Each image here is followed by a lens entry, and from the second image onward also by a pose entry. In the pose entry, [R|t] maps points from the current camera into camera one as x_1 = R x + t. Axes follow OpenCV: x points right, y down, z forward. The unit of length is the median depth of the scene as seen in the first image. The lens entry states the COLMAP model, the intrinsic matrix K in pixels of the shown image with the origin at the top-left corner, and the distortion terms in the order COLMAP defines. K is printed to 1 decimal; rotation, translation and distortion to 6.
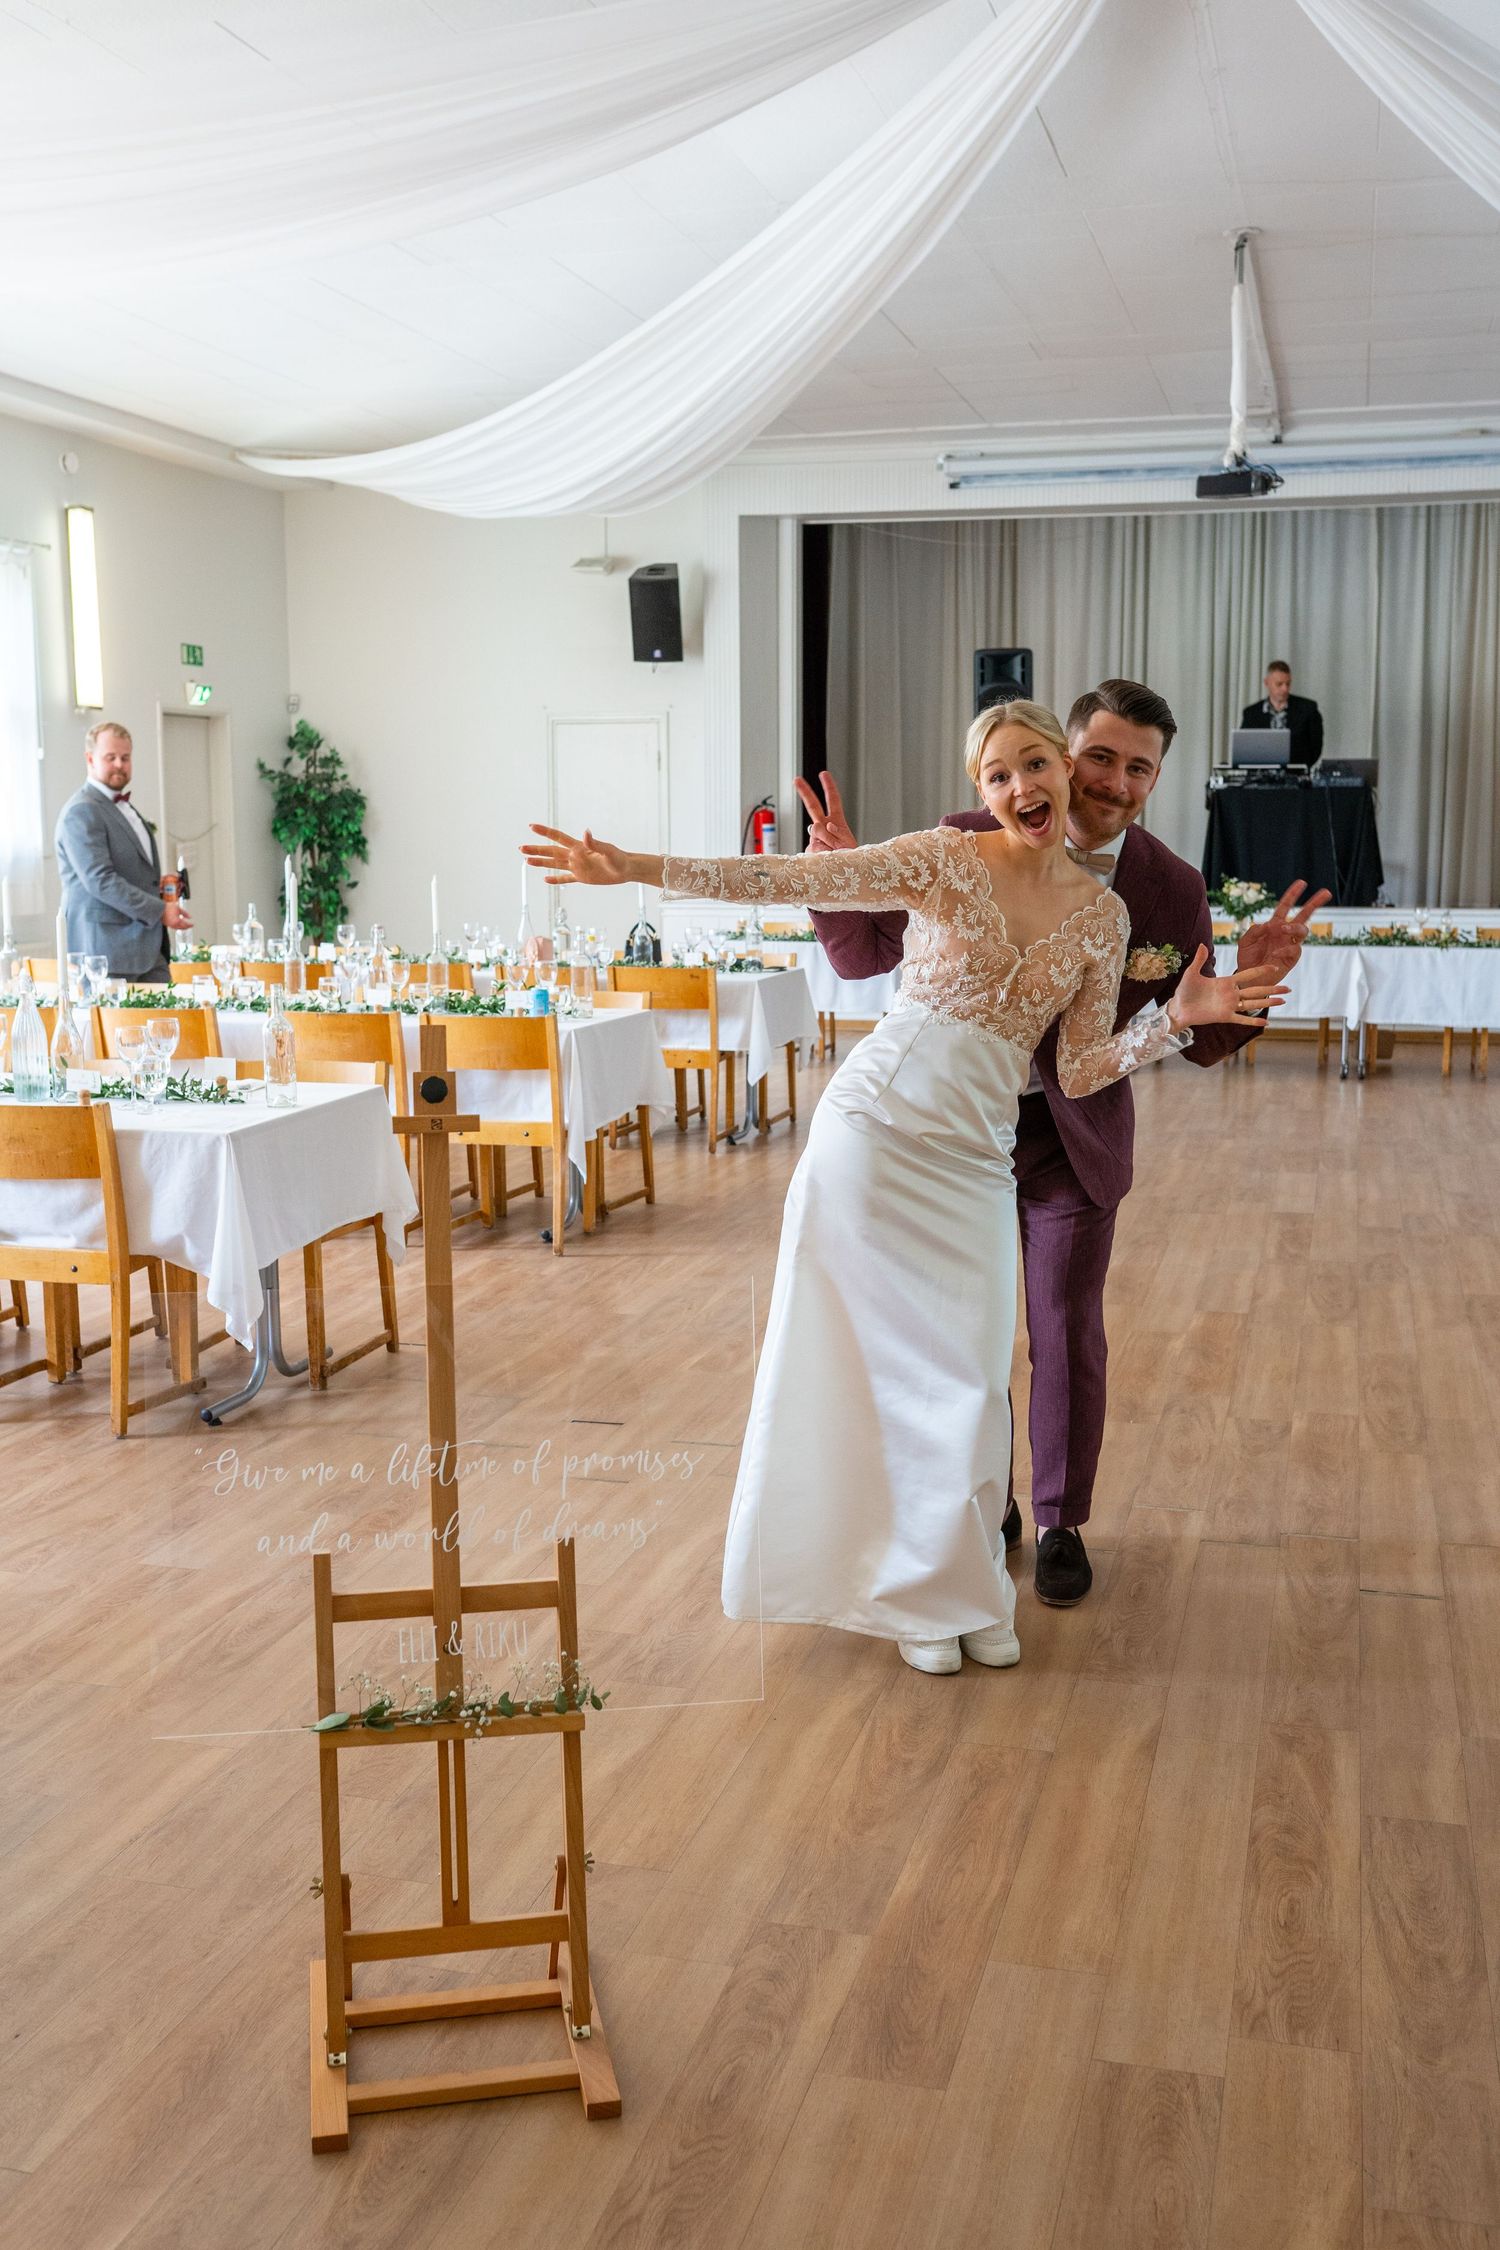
lens RADIAL K [[2267.4, 0, 750.0], [0, 2267.4, 1125.0], [0, 0, 1]] dist [0.016179, 0.007581]
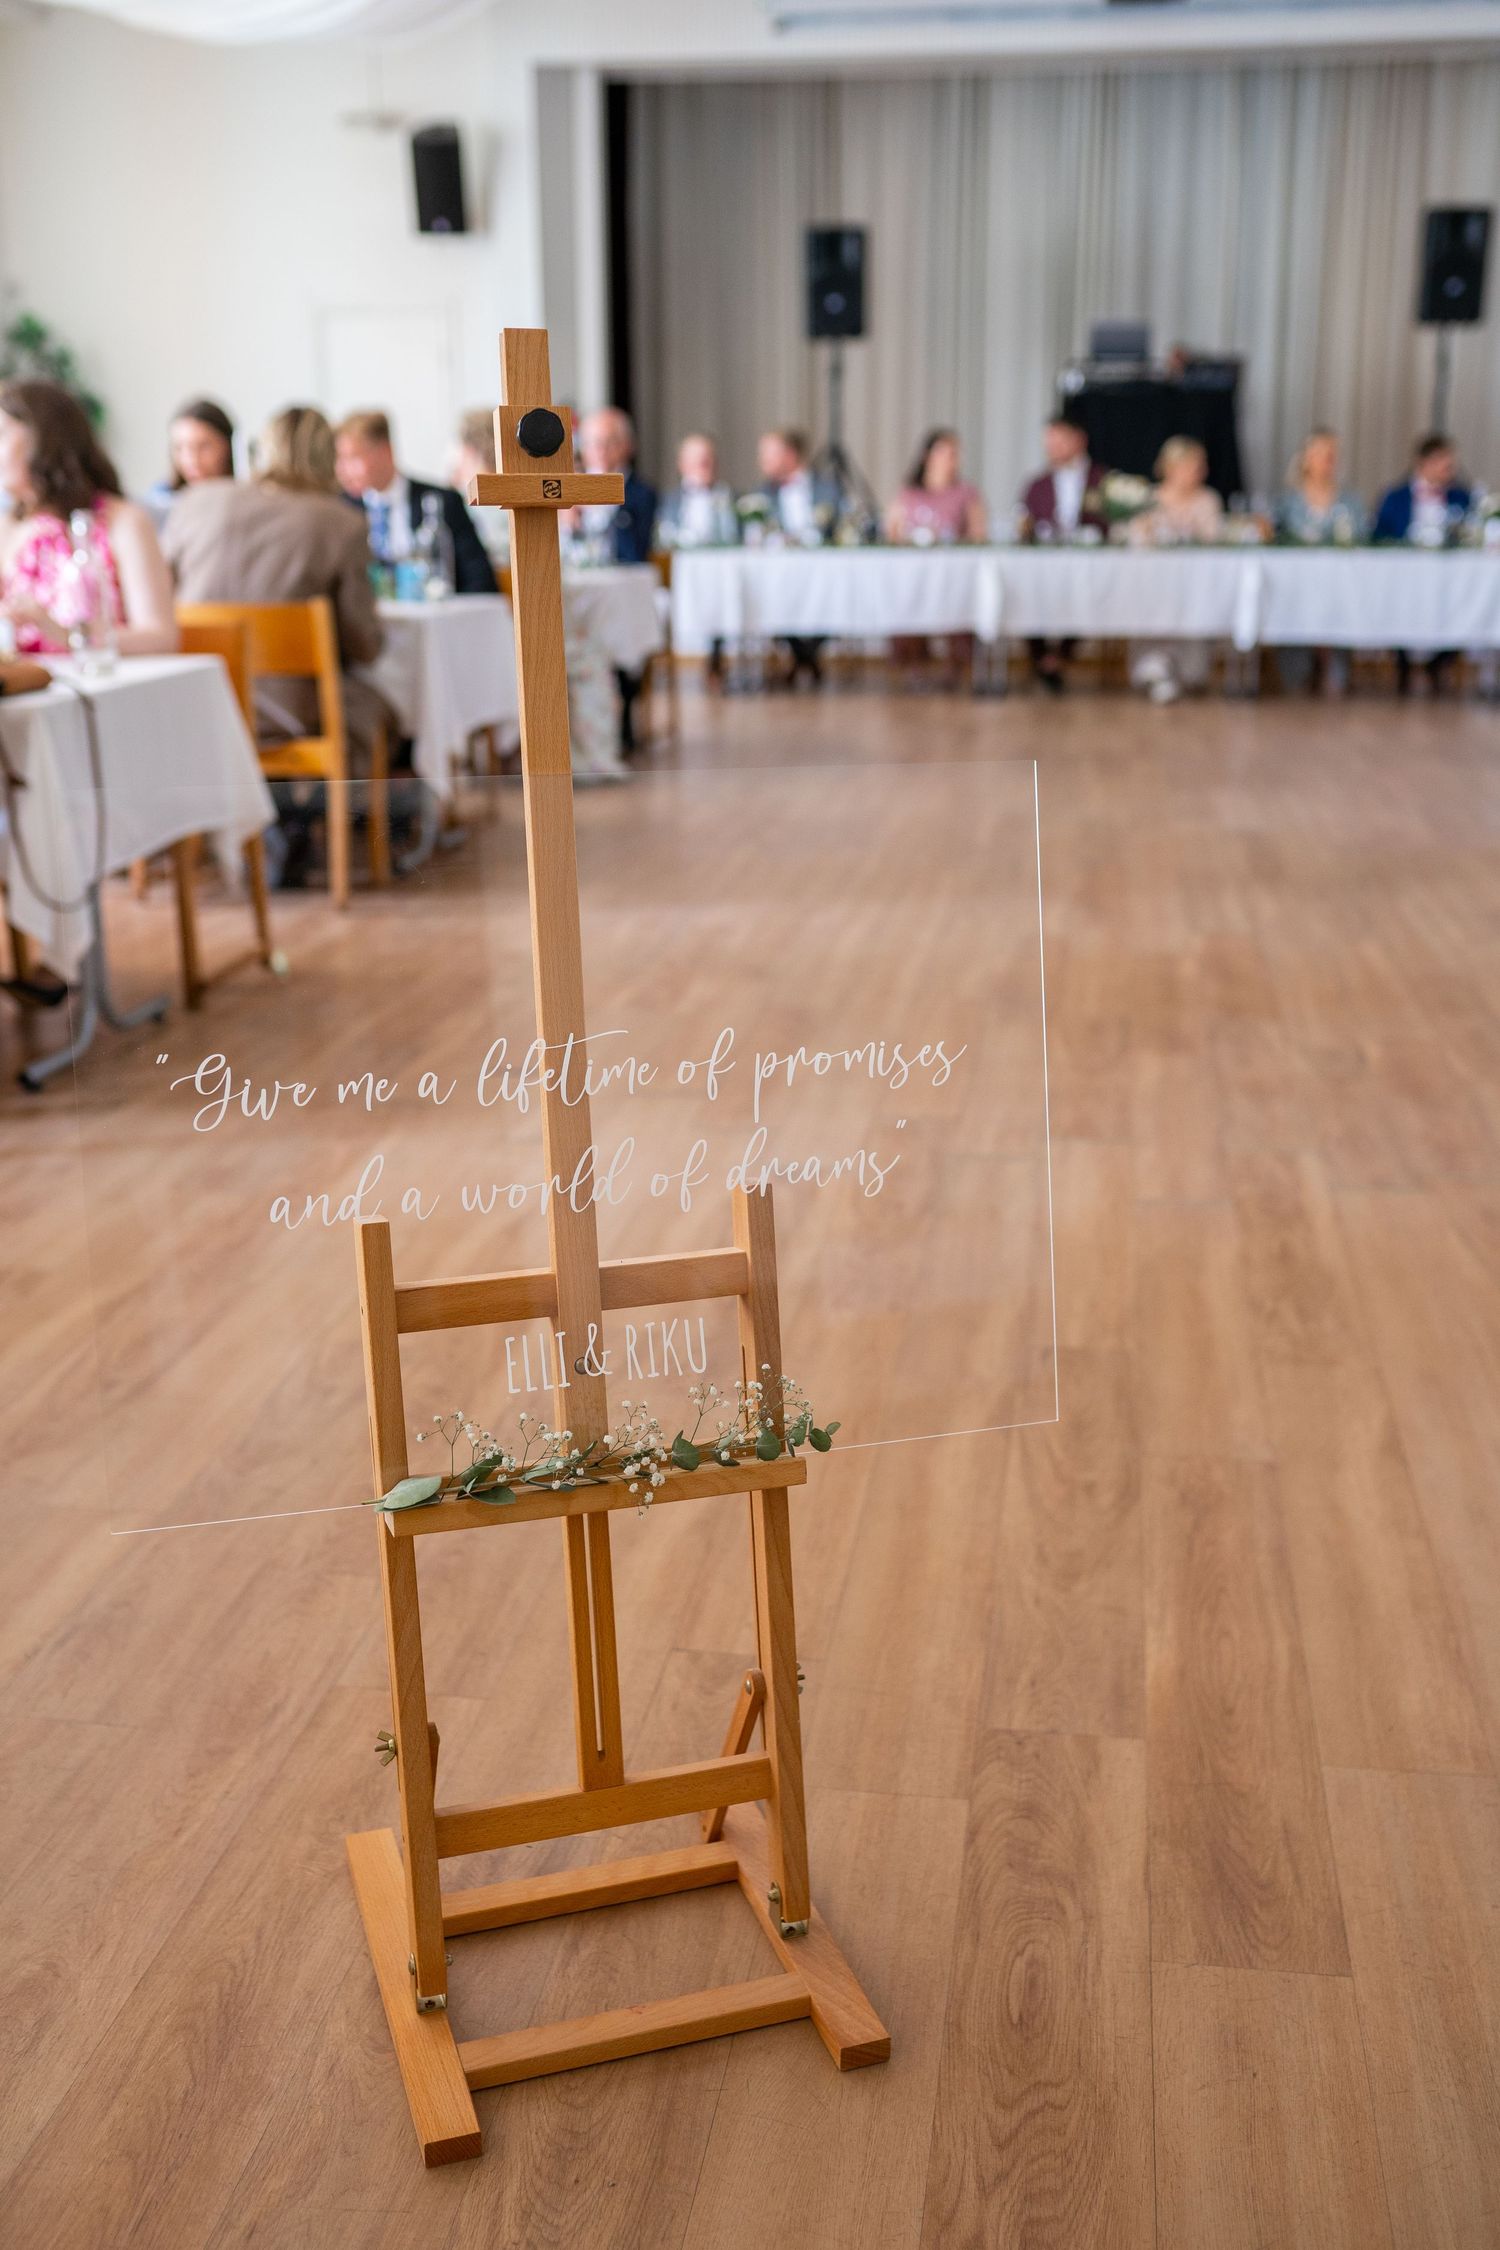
lens RADIAL K [[2282.9, 0, 750.0], [0, 2282.9, 1125.0], [0, 0, 1]] dist [-0.016728, 0.014504]
pose [[0.993224, -0.032099, 0.111694, -0.154144], [0.016806, 0.990669, 0.135252, 0.081711], [-0.114993, -0.132458, 0.984496, 0.389540]]
